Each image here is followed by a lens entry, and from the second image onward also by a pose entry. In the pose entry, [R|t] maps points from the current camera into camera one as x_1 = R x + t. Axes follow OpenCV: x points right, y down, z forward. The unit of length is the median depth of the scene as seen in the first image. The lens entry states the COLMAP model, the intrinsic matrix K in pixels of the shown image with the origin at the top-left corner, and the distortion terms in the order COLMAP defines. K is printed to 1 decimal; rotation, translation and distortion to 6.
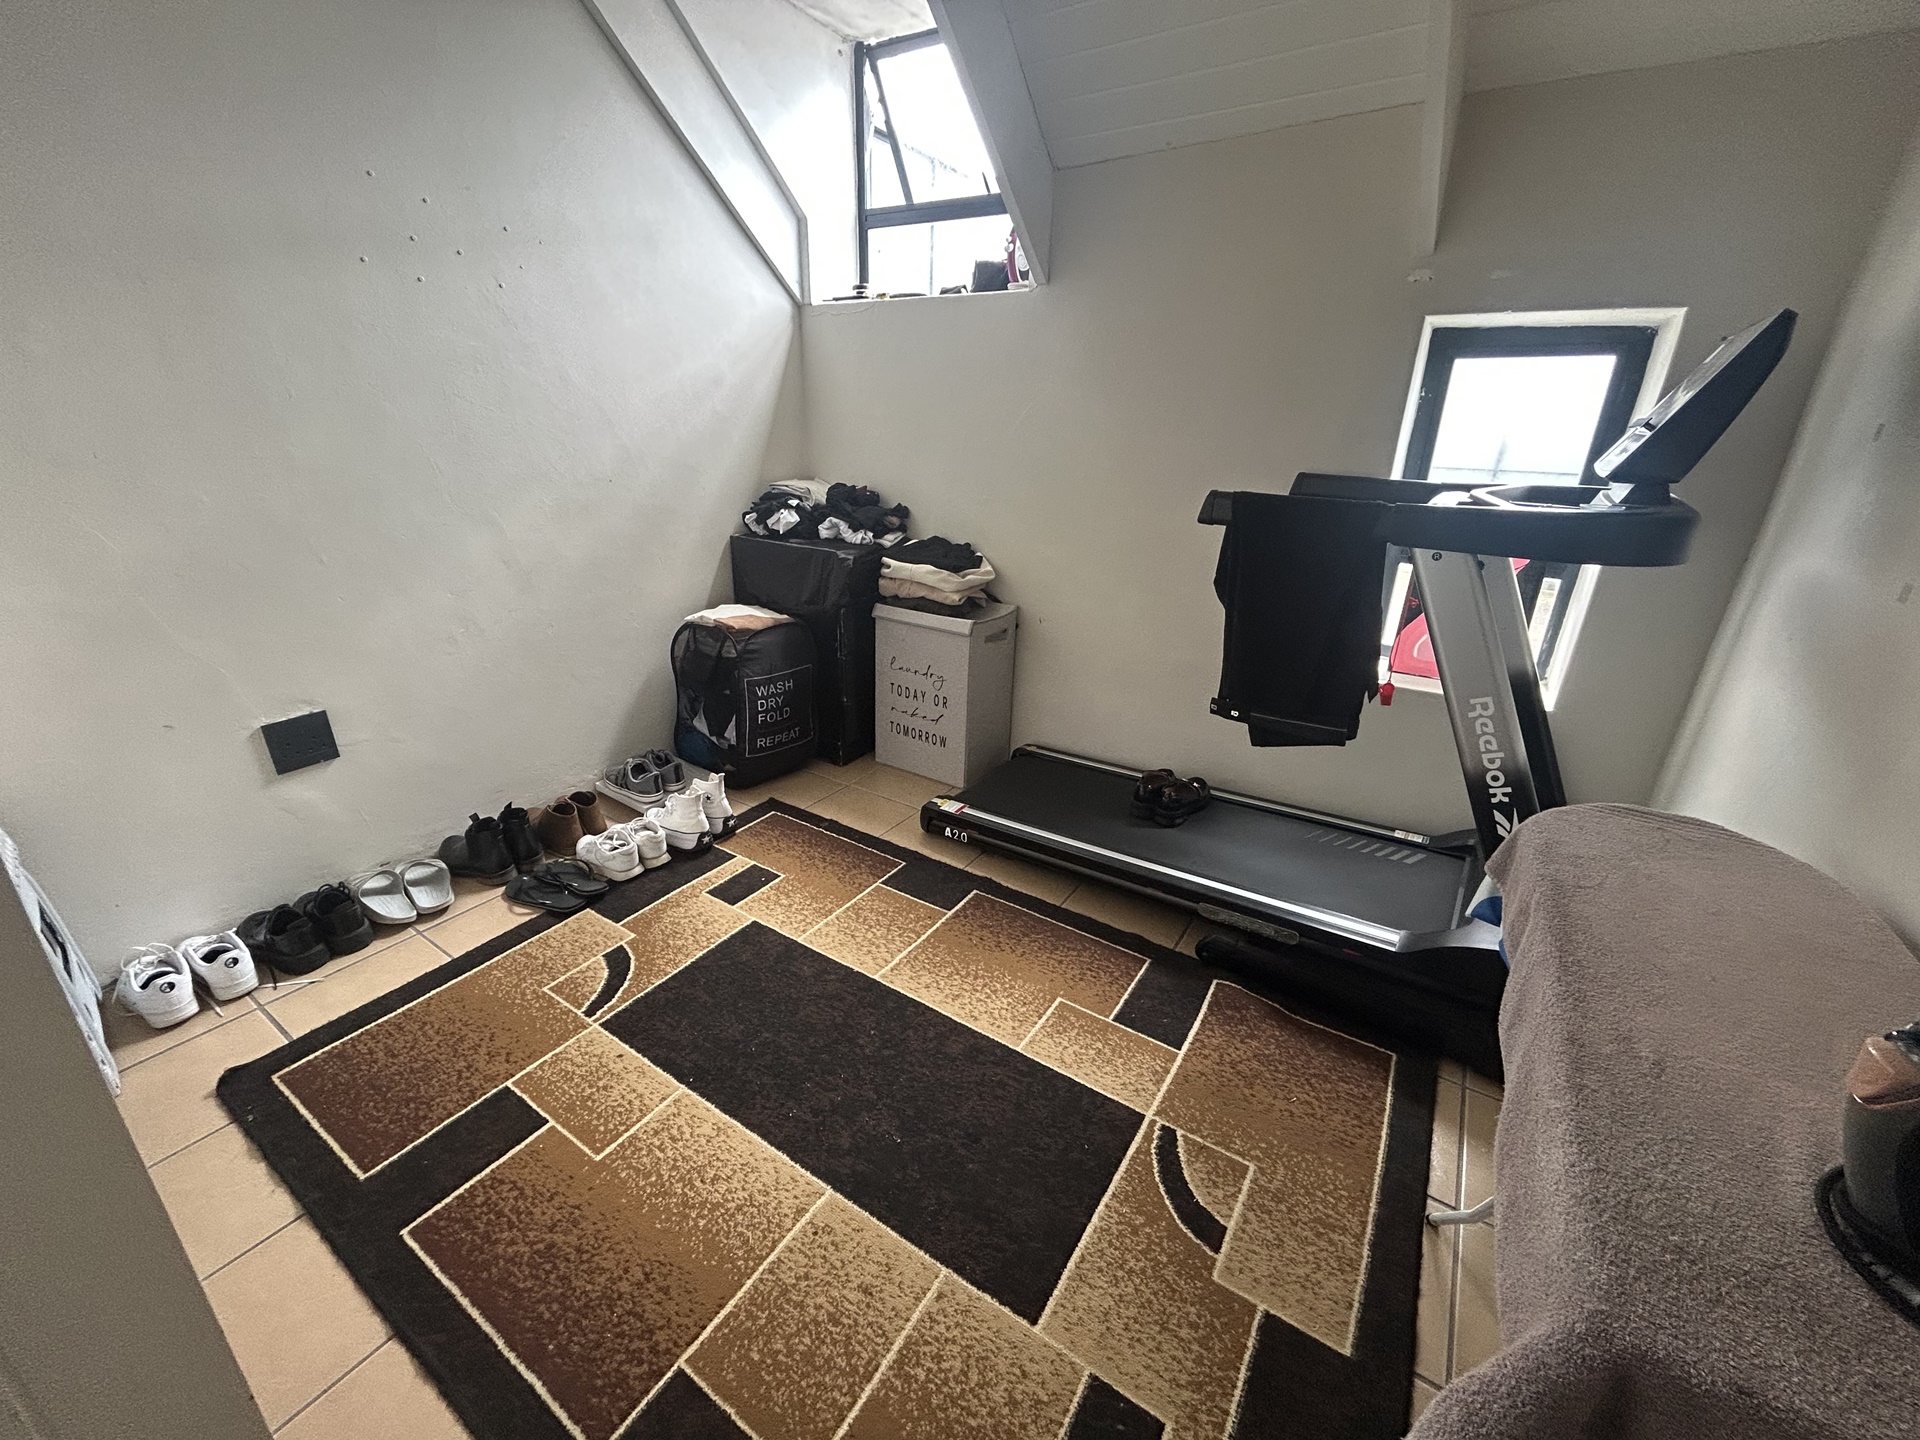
lens RADIAL K [[781.1, 0, 960.0], [0, 781.1, 720.0], [0, 0, 1]] dist [-0.000973, -0.000042]
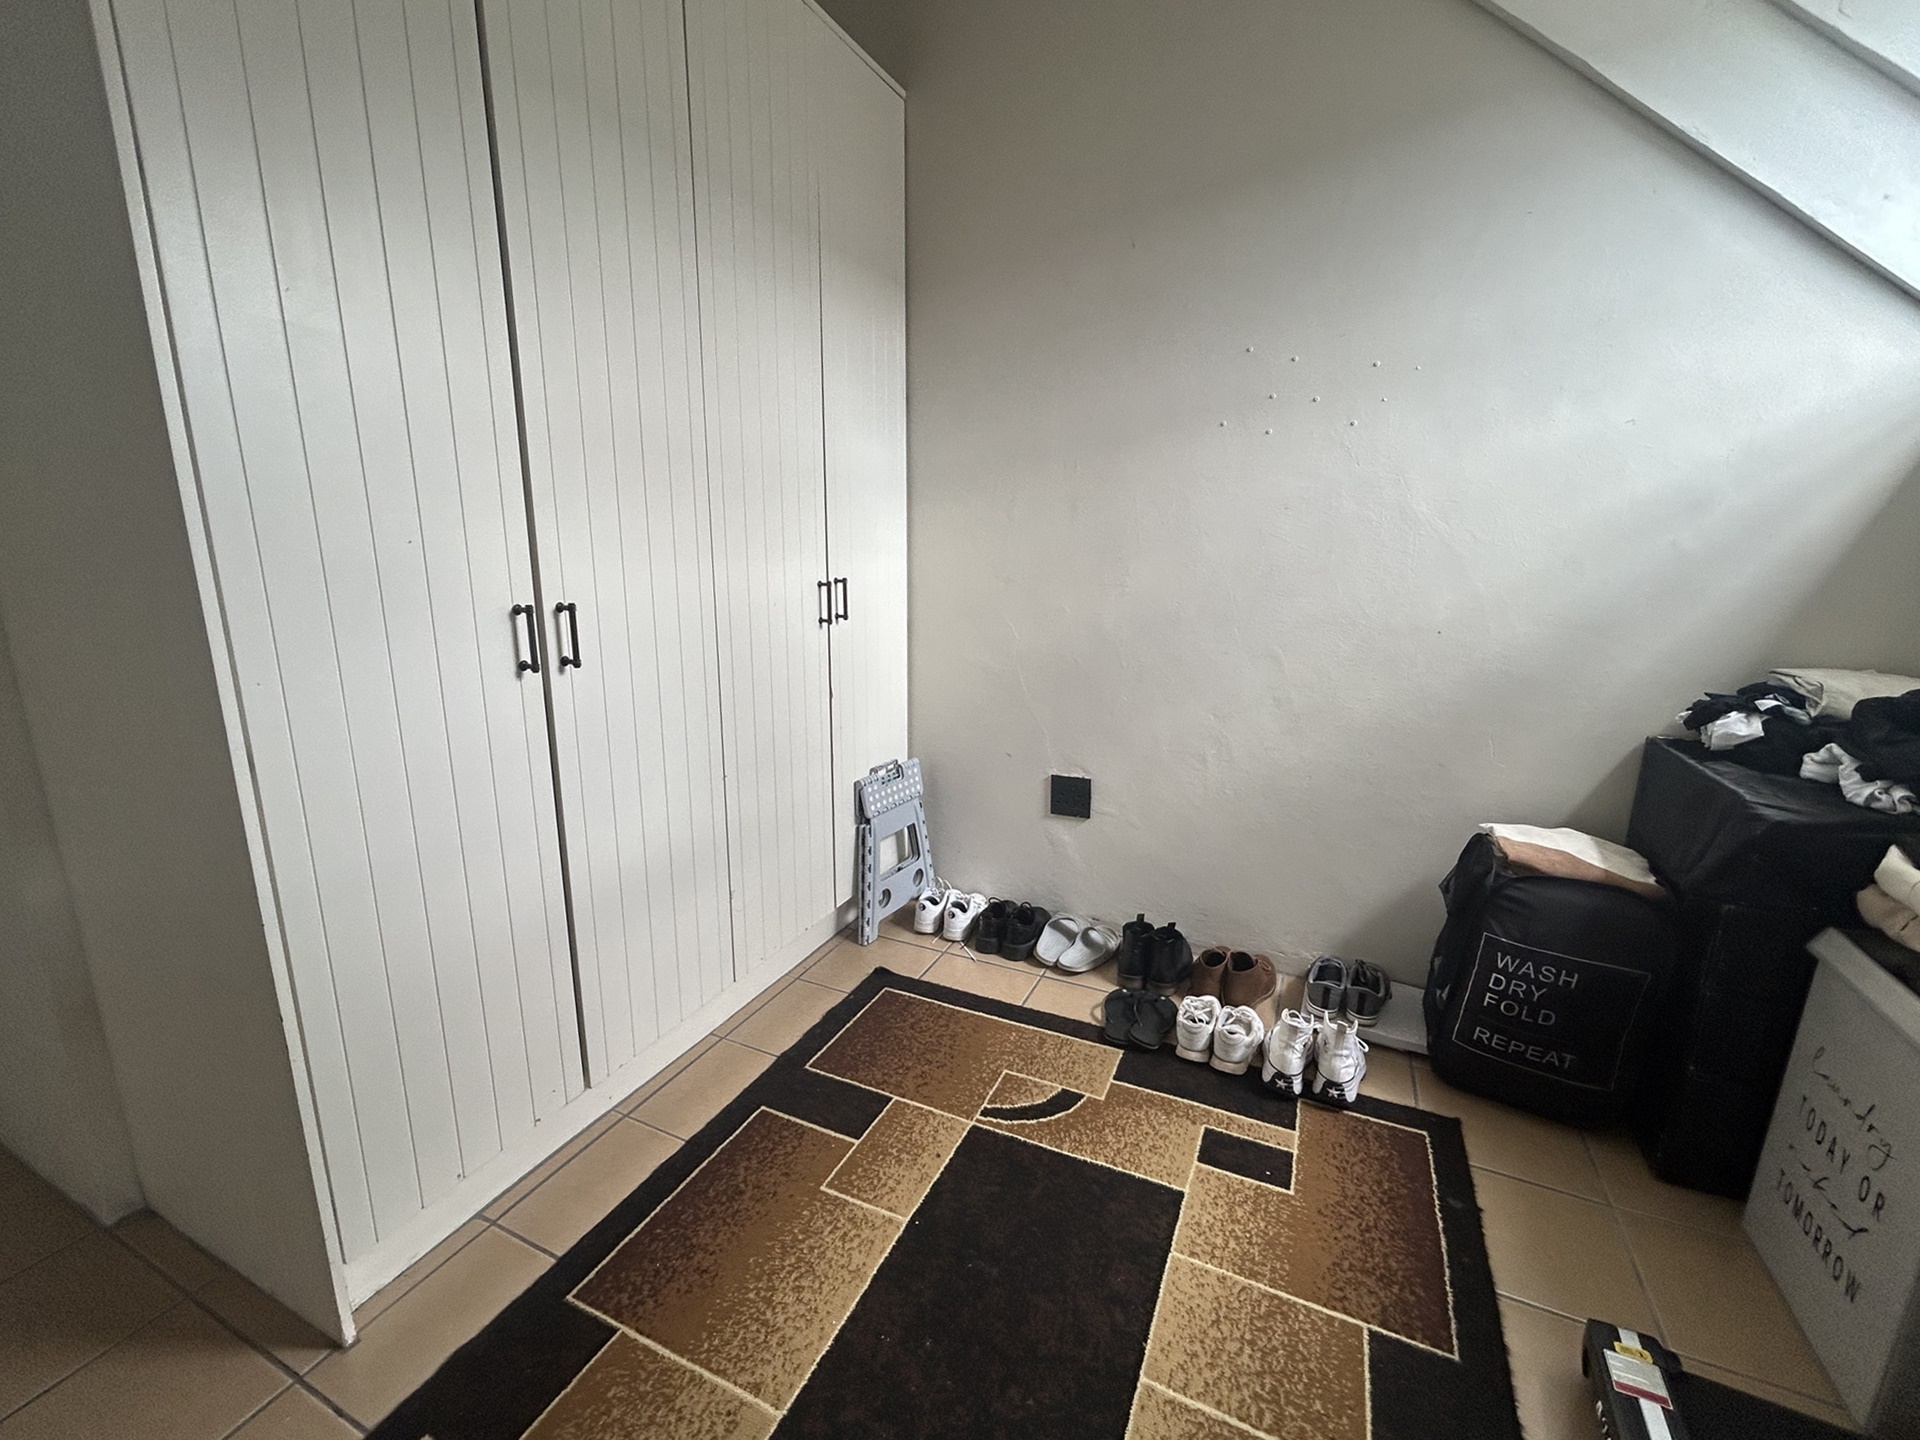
lens RADIAL K [[815.9, 0, 960.0], [0, 815.9, 720.0], [0, 0, 1]] dist [-0.002345, 0.000375]
pose [[0.137709, 0.195389, -0.971009, 0.378475], [-0.364197, 0.921659, 0.133808, -0.187973], [0.921084, 0.335212, 0.198081, 0.493710]]
